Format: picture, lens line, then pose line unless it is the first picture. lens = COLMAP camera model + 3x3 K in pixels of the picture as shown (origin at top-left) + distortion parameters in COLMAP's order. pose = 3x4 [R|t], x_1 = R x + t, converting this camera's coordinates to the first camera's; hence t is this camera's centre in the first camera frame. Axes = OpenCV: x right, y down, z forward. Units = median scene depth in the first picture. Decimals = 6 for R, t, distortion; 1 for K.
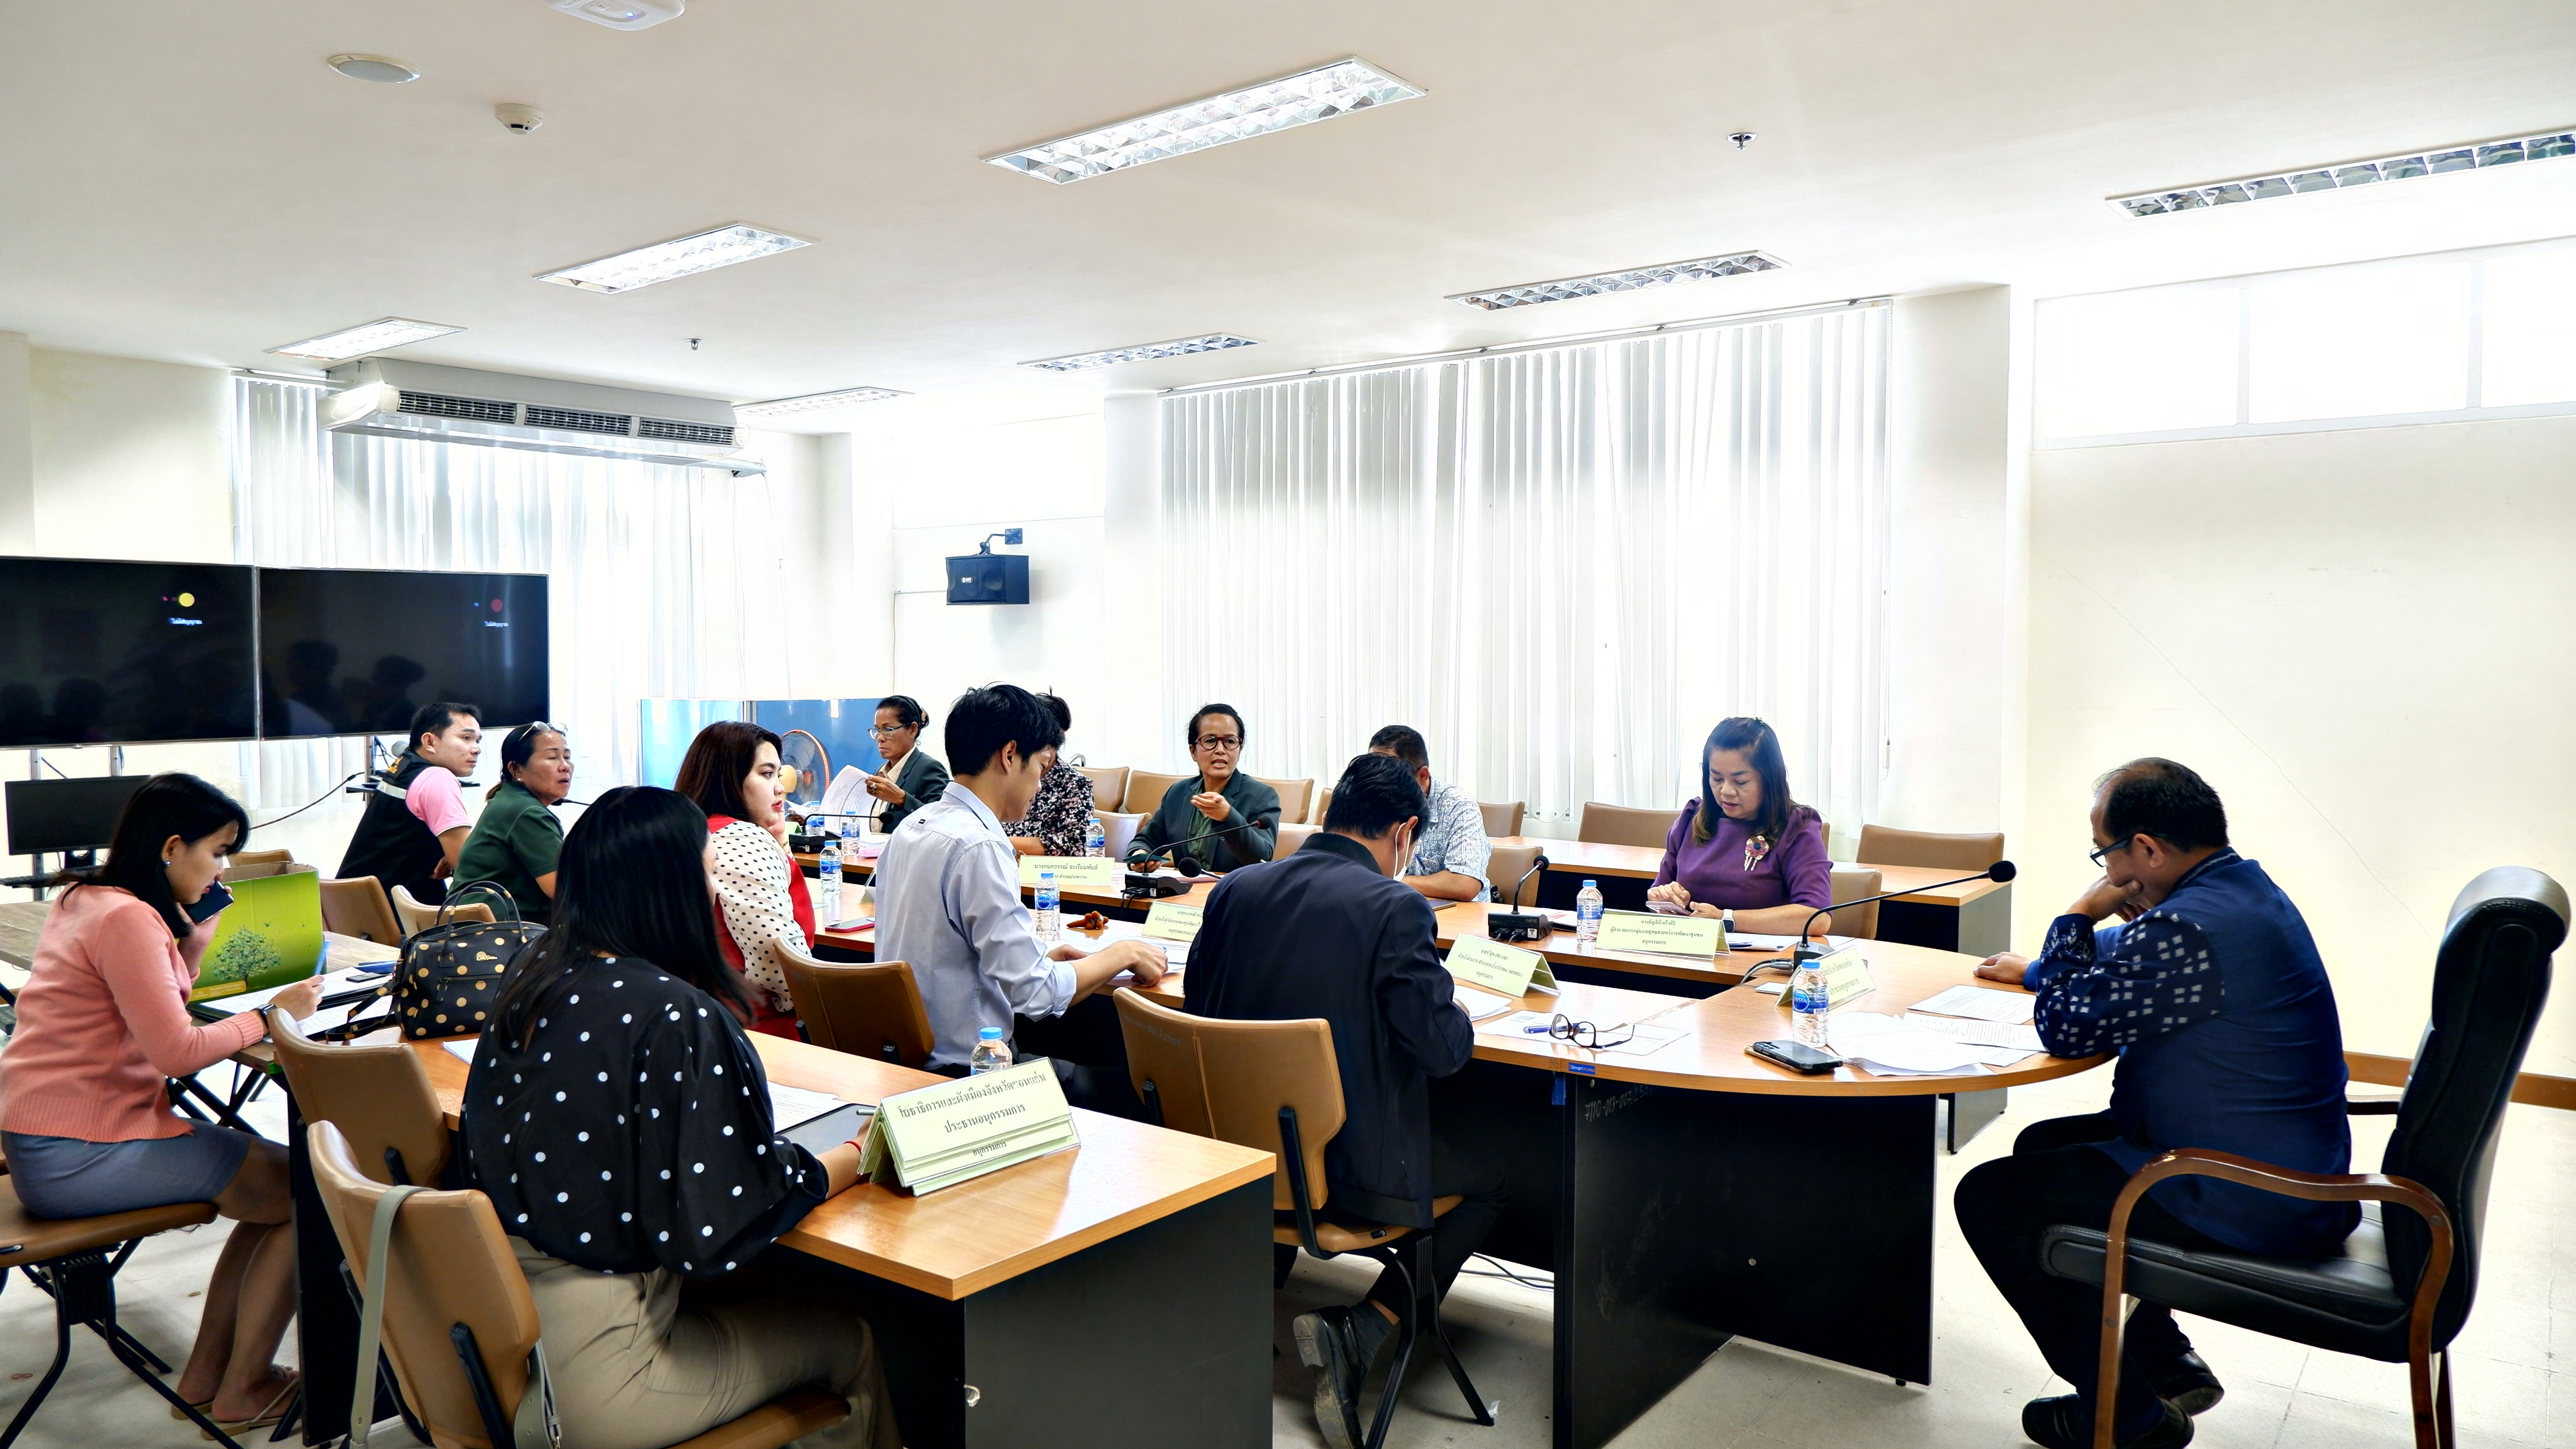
lens RADIAL K [[1670.6, 0, 1296.8], [0, 1670.6, 710.9], [0, 0, 1]] dist [0.001164, 0.000794]
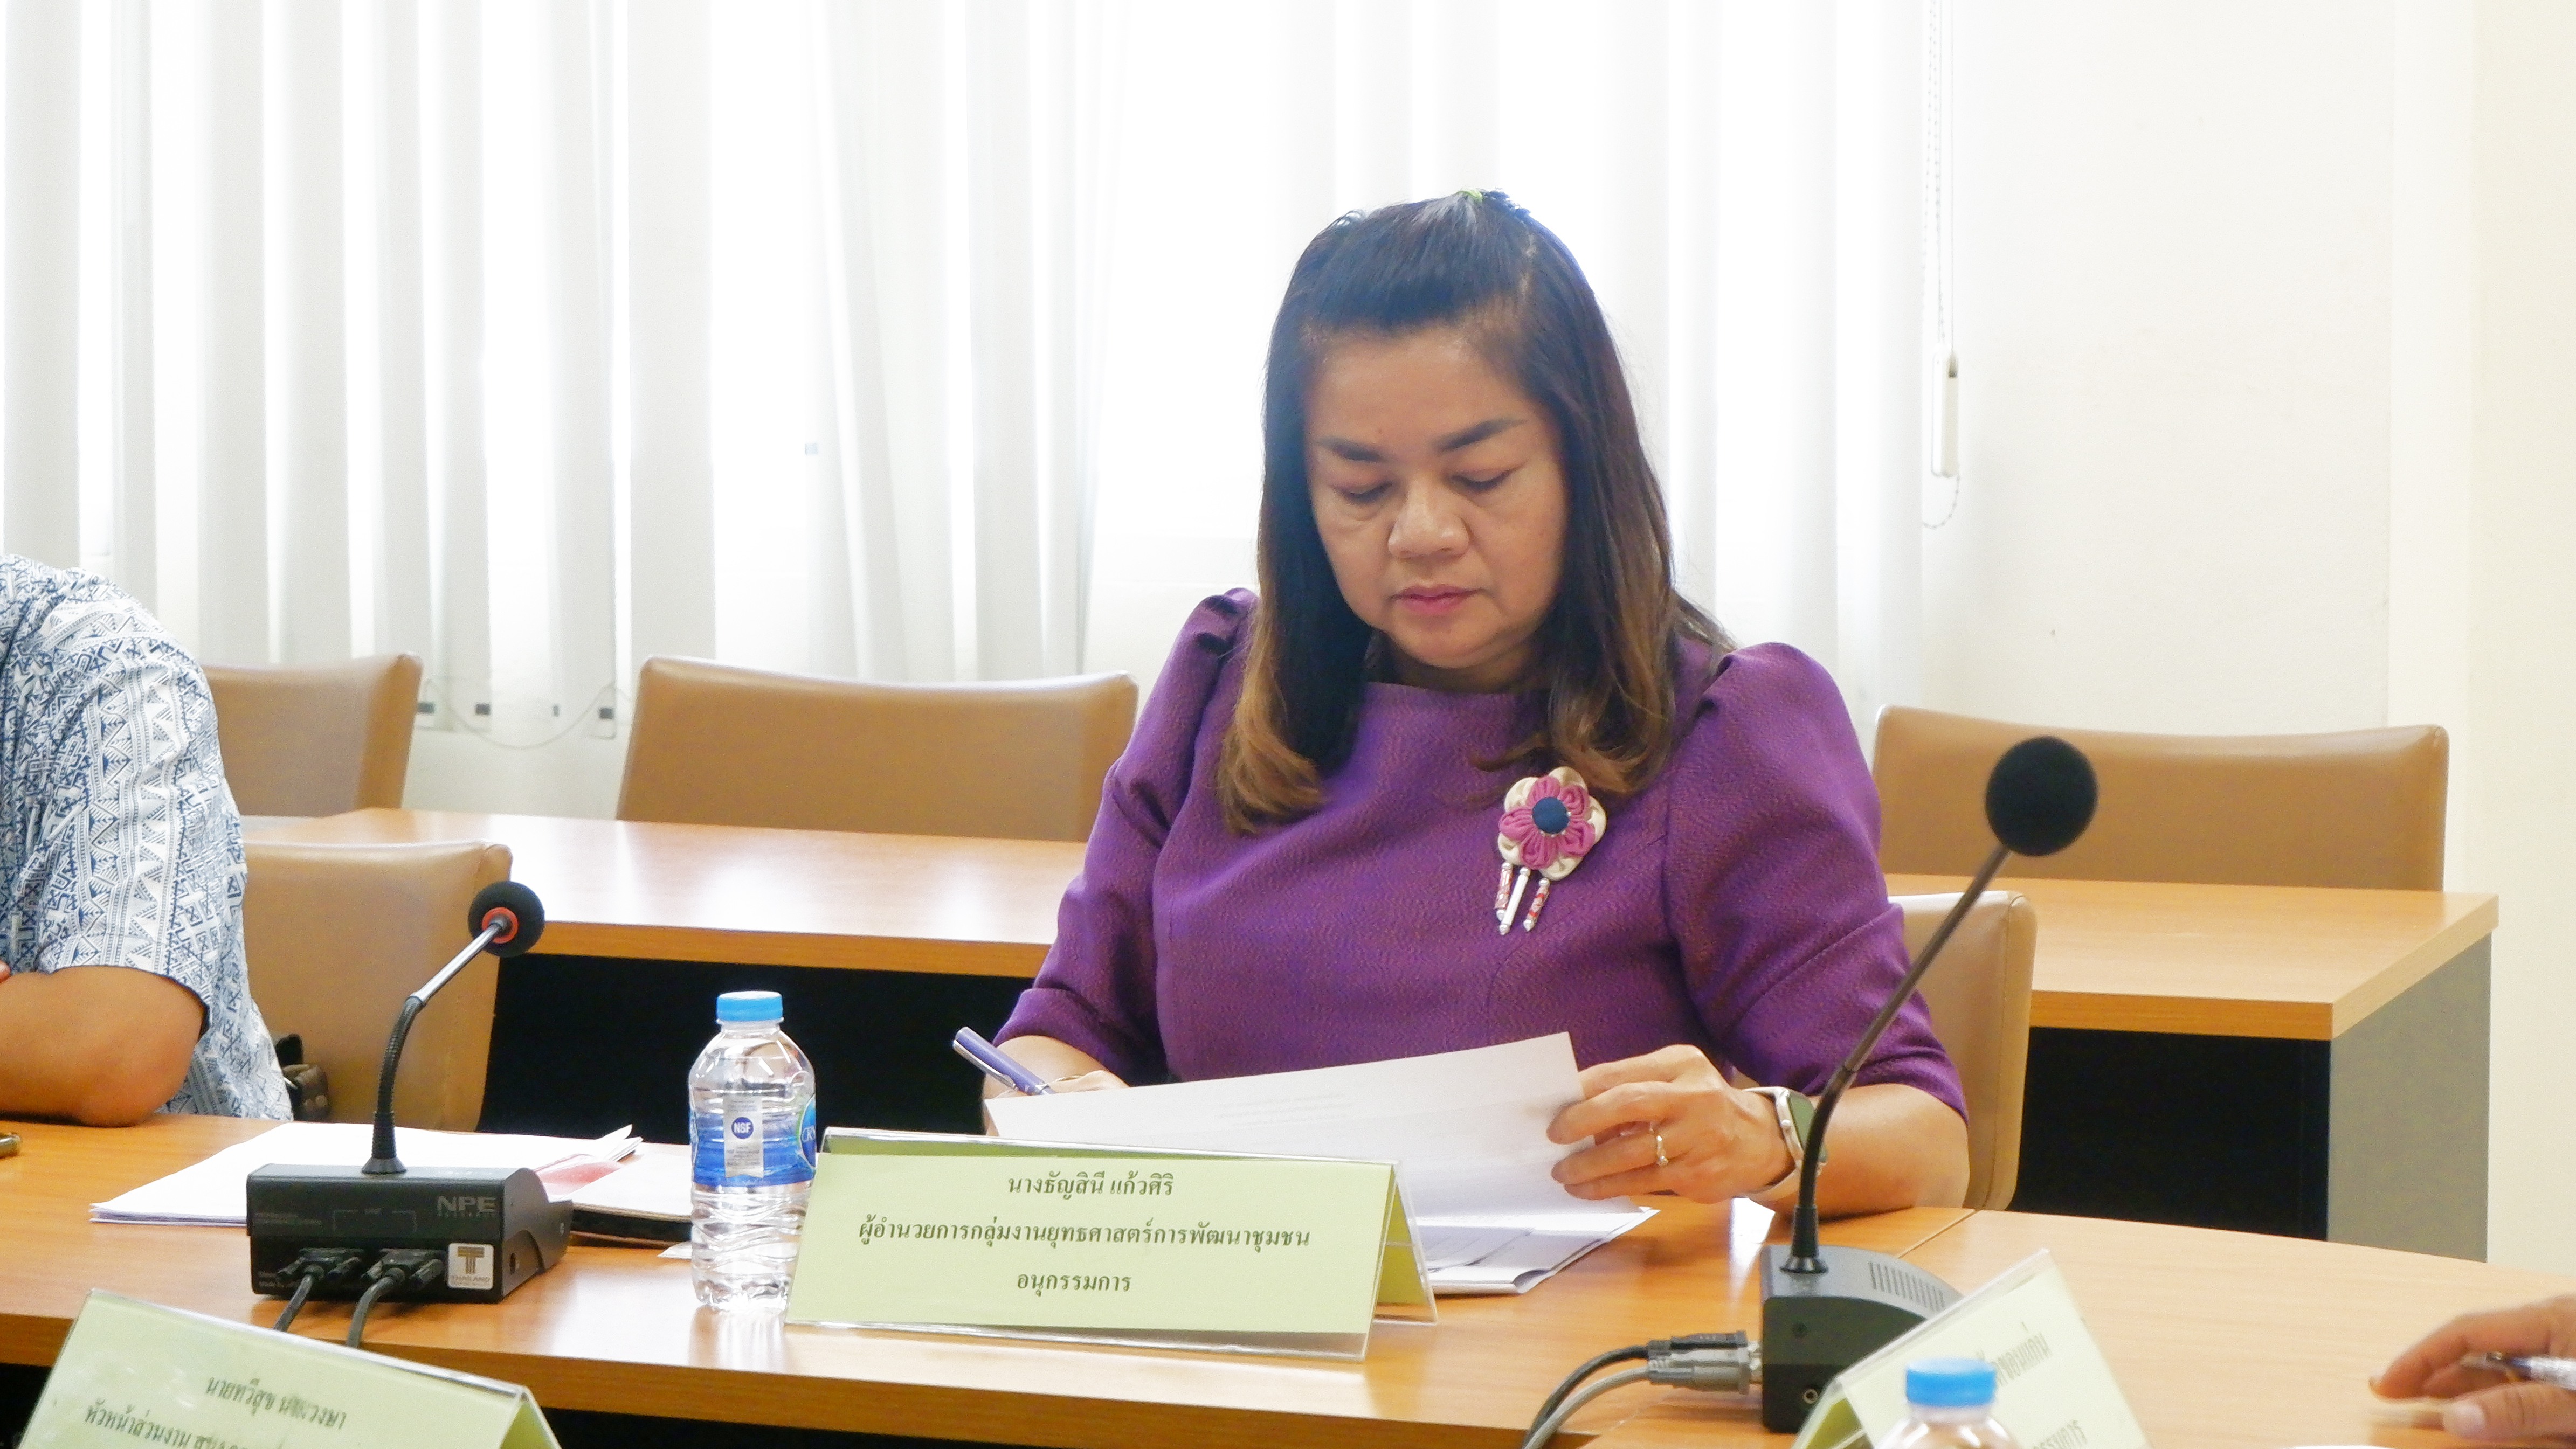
lens RADIAL K [[5590.9, 0, 1292.2], [0, 5590.9, 724.2], [0, 0, 1]] dist [0.012360, 0.000000]
pose [[0.957411, -0.021644, 0.287915, 0.041847], [0.007029, 0.998638, 0.051702, 0.033021], [-0.288641, -0.047477, 0.956259, 0.320656]]
